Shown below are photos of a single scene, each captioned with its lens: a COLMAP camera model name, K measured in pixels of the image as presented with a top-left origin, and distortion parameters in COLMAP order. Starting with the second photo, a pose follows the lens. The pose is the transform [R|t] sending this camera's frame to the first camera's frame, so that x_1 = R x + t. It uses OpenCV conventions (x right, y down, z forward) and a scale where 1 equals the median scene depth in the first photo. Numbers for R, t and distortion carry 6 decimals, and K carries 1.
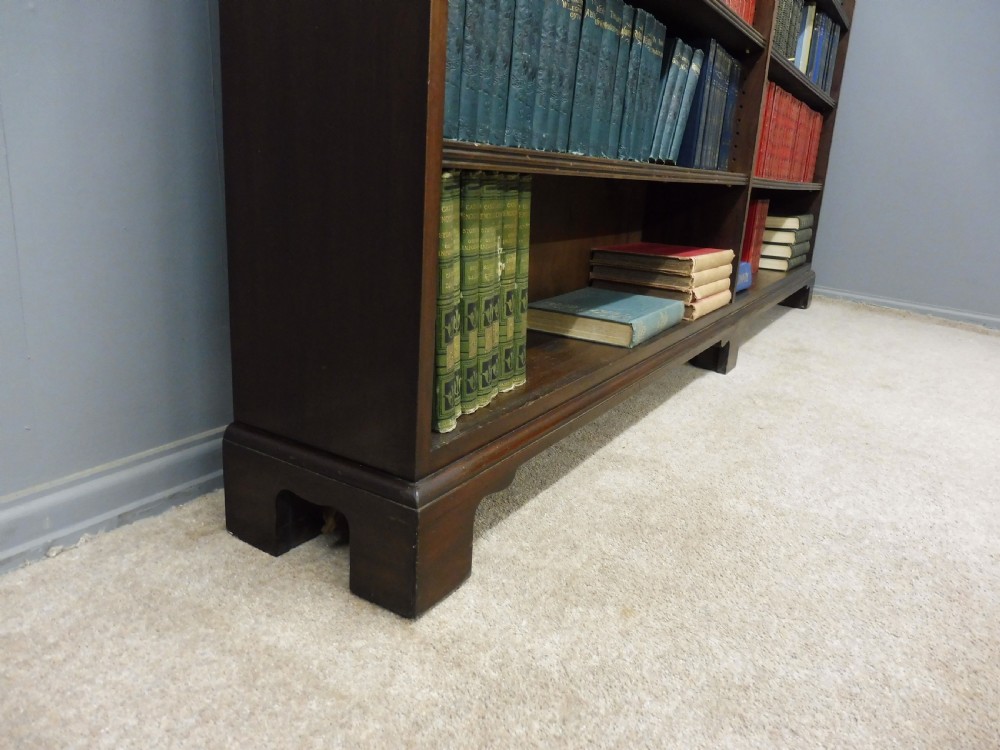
lens RADIAL K [[720.9, 0, 504.9], [0, 720.9, 375.8], [0, 0, 1]] dist [-0.046936, -0.001785]
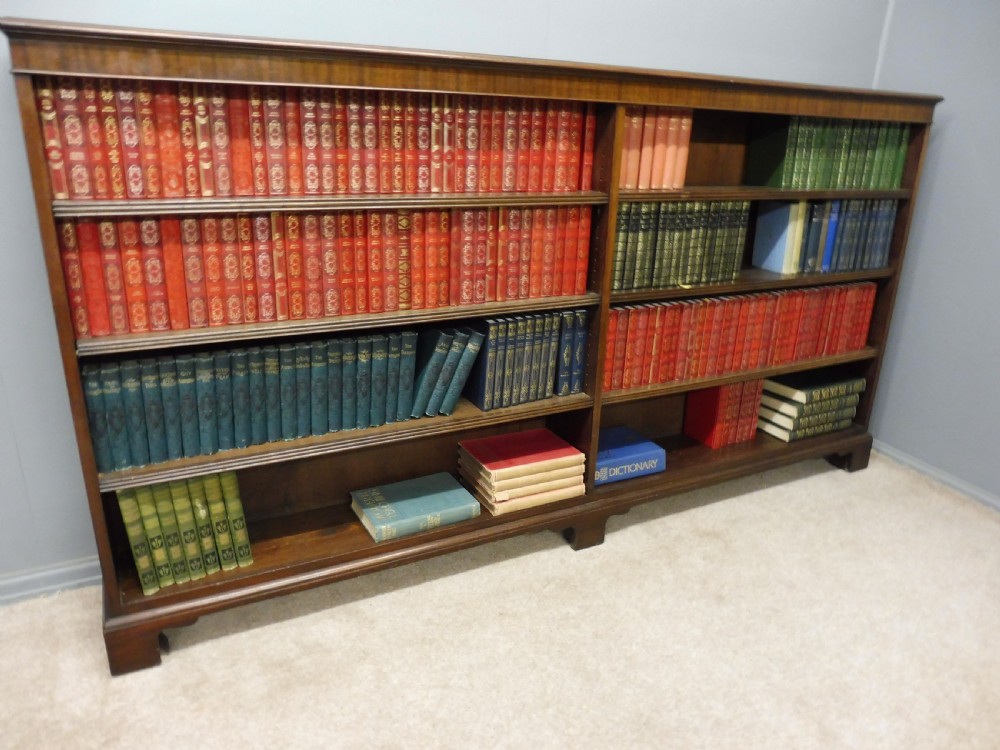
lens RADIAL K [[722.2, 0, 503.3], [0, 722.2, 380.6], [0, 0, 1]] dist [-0.061111, 0.032436]
pose [[0.854357, 0.135668, -0.501665, 1.608847], [-0.121619, 0.990713, 0.060801, -0.723620], [0.505255, 0.009066, 0.862923, -0.241821]]
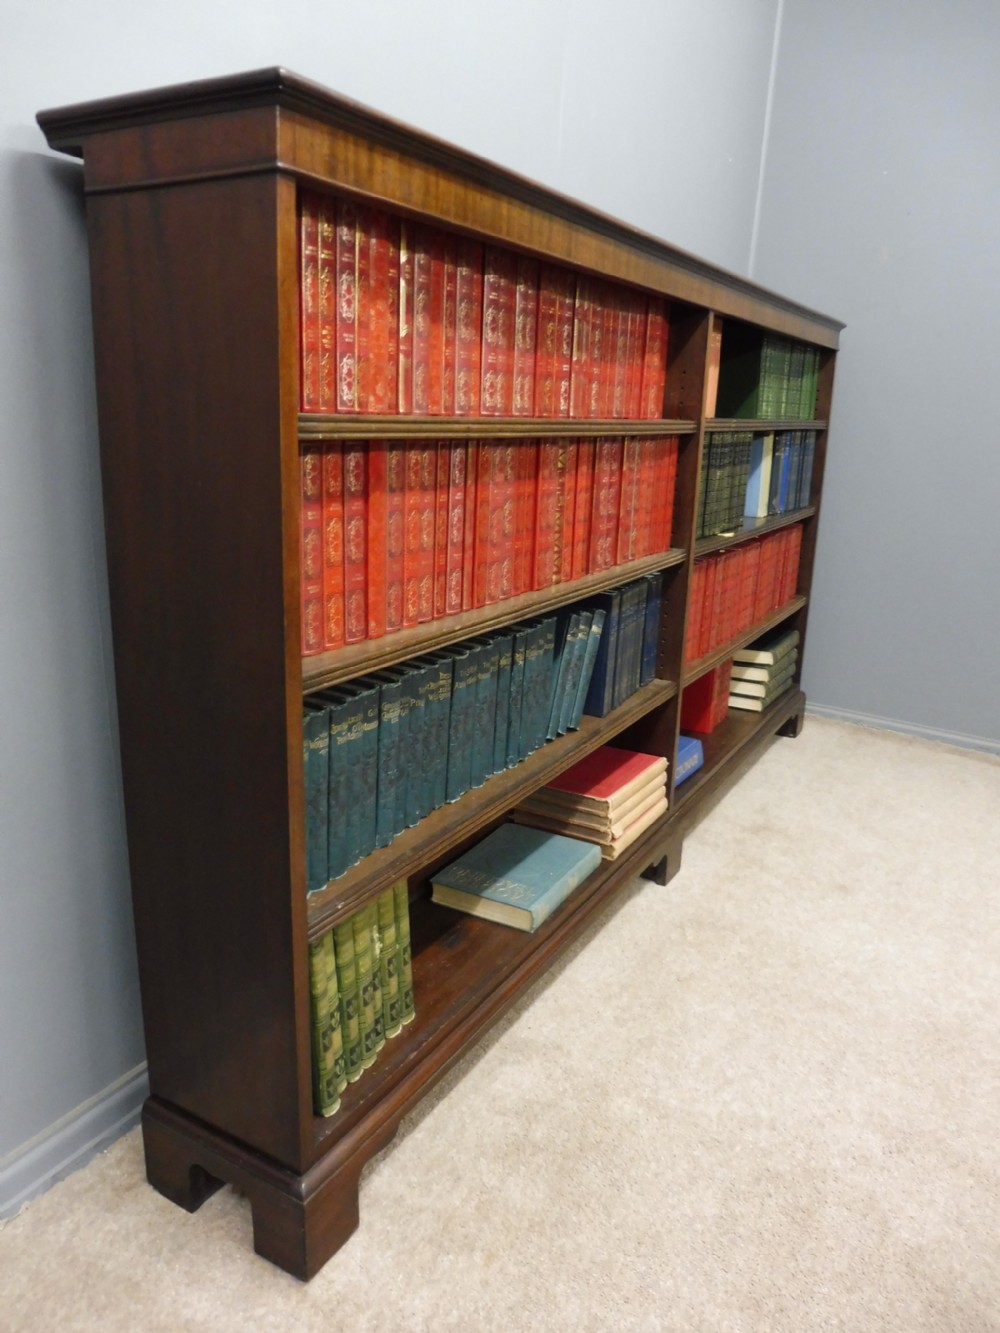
lens RADIAL K [[962.7, 0, 493.6], [0, 962.7, 667.8], [0, 0, 1]] dist [-0.061111, 0.032436]
pose [[0.999323, -0.036789, 0.000054, 0.195424], [0.036785, 0.999185, -0.016623, -0.569820], [0.000558, 0.016613, 0.999862, -0.526972]]
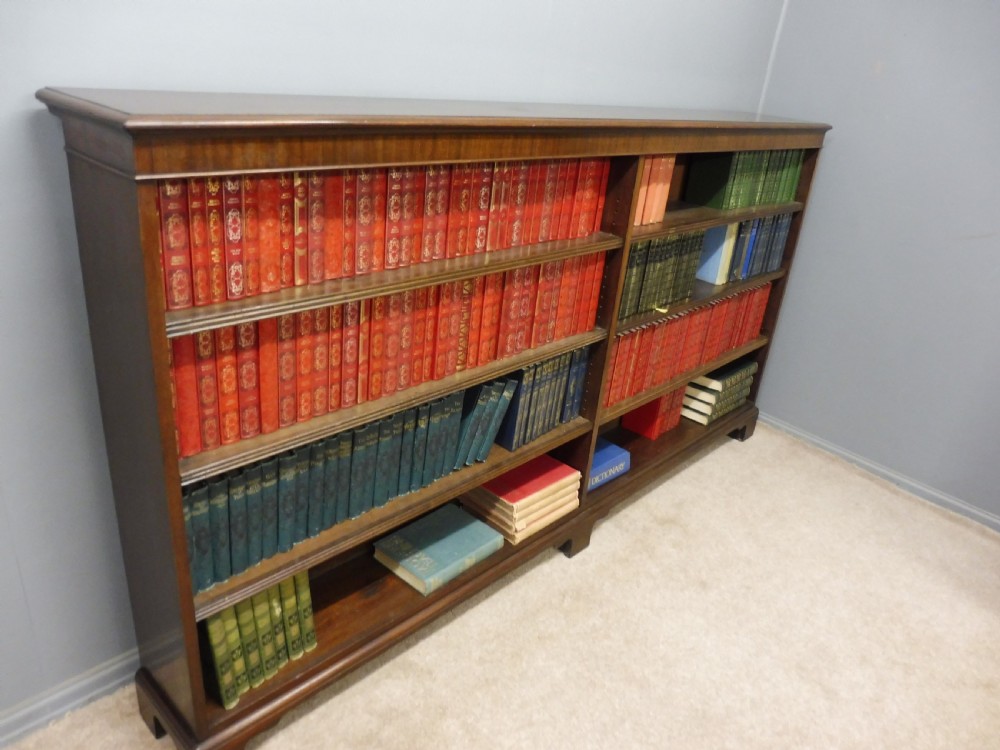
lens RADIAL K [[724.7, 0, 504.5], [0, 724.7, 378.0], [0, 0, 1]] dist [-0.044807, -0.002723]
pose [[0.977699, 0.114465, -0.176073, 0.799220], [-0.091887, 0.987055, 0.131450, -1.019128], [0.188840, -0.112340, 0.975561, -0.568147]]
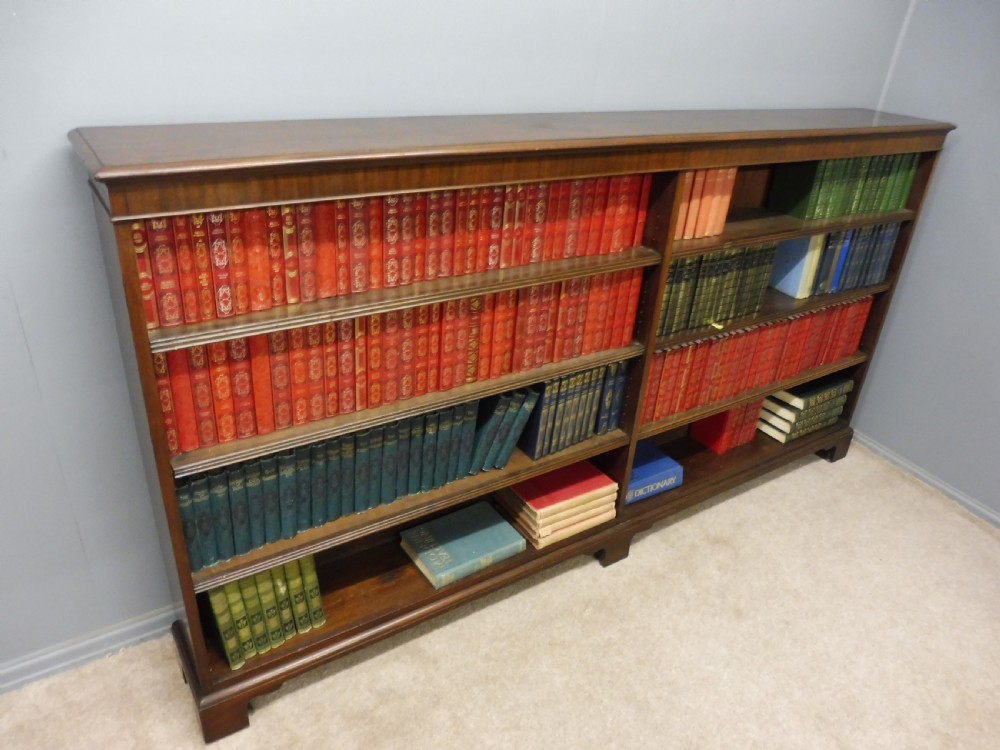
lens RADIAL K [[724.7, 0, 504.5], [0, 724.7, 378.0], [0, 0, 1]] dist [-0.044807, -0.002723]
pose [[0.903944, 0.197875, -0.379120, 1.192074], [-0.129287, 0.971478, 0.198783, -1.200925], [0.407641, -0.130673, 0.903744, -0.460645]]
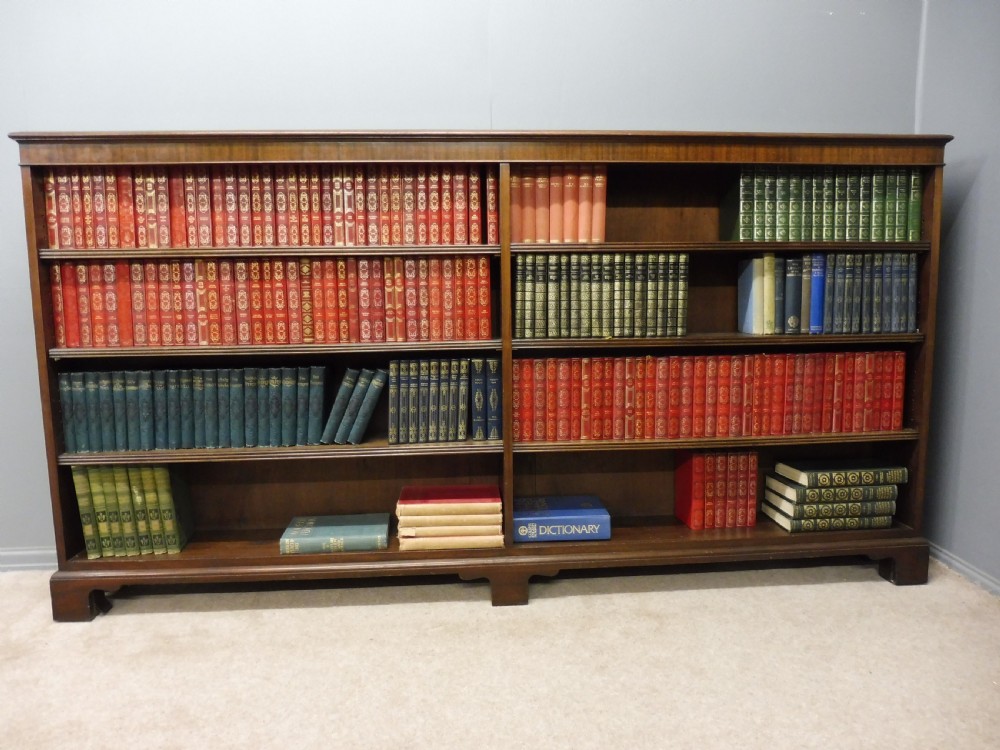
lens RADIAL K [[722.2, 0, 503.3], [0, 722.2, 380.6], [0, 0, 1]] dist [-0.061111, 0.032436]
pose [[0.577553, 0.029312, -0.815827, 2.640426], [-0.179751, 0.979395, -0.092064, -0.541912], [0.796318, 0.199817, 0.570921, 0.547739]]
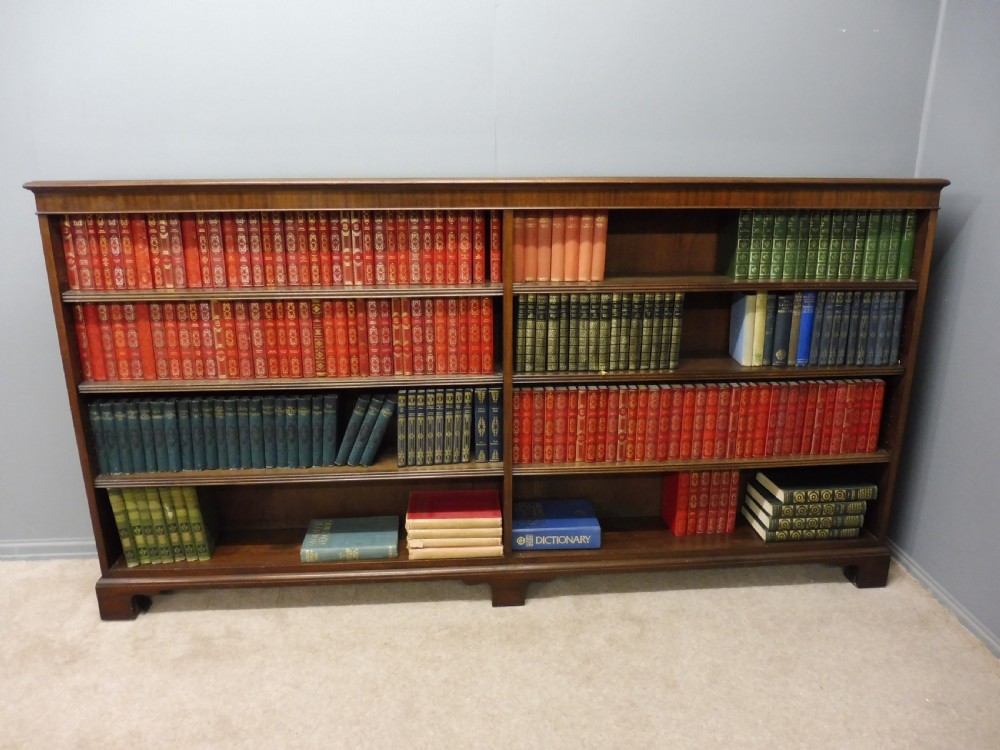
lens RADIAL K [[722.2, 0, 503.3], [0, 722.2, 380.6], [0, 0, 1]] dist [-0.061111, 0.032436]
pose [[0.575331, 0.164051, -0.801300, 2.717149], [-0.190942, 0.979549, 0.063448, -1.034469], [0.795321, 0.116499, 0.594889, 0.375152]]
